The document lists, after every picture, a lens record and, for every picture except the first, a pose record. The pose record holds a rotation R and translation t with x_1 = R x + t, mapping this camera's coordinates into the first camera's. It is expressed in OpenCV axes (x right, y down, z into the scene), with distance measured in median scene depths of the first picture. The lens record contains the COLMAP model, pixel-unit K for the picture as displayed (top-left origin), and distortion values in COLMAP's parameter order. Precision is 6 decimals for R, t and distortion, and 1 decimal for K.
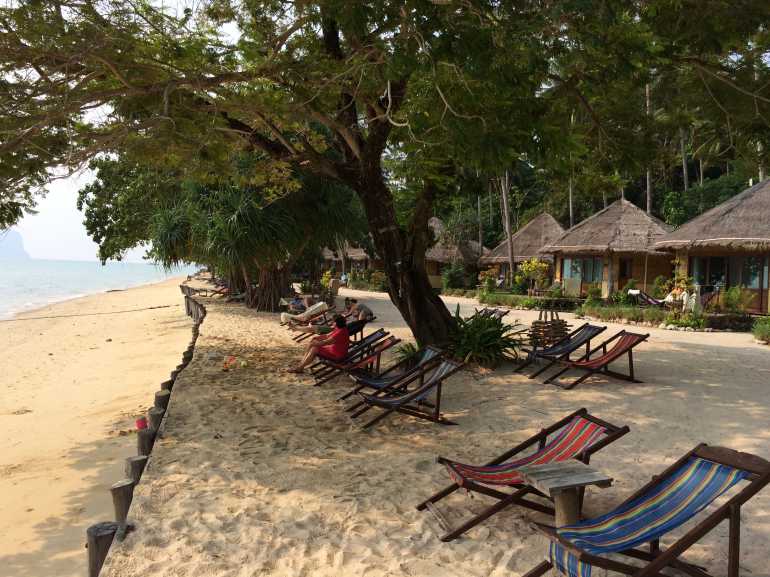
lens RADIAL K [[638.5, 0, 382.3], [0, 638.5, 285.7], [0, 0, 1]] dist [0.008066, -0.013982]
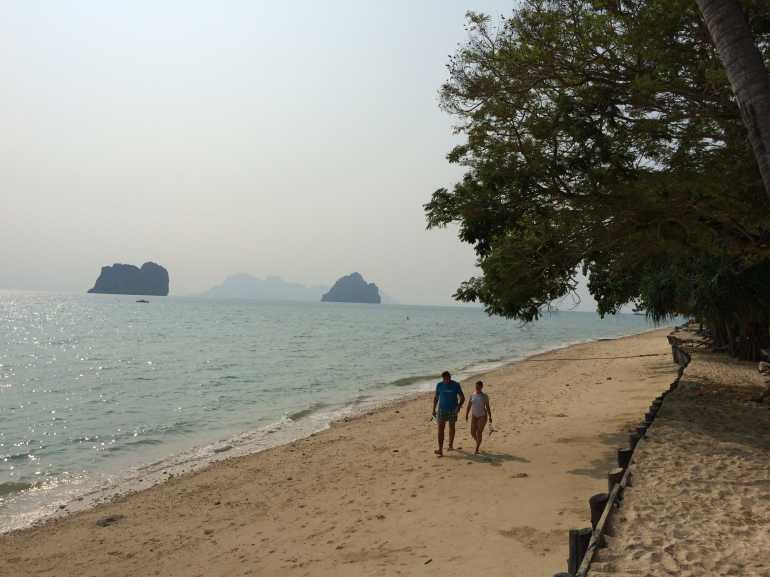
lens RADIAL K [[638.5, 0, 382.0], [0, 638.5, 288.4], [0, 0, 1]] dist [0.008066, -0.013982]
pose [[0.748236, -0.029038, -0.662796, 0.084660], [-0.020041, 0.997596, -0.066331, 0.000579], [0.663129, 0.062914, 0.745856, -0.269358]]
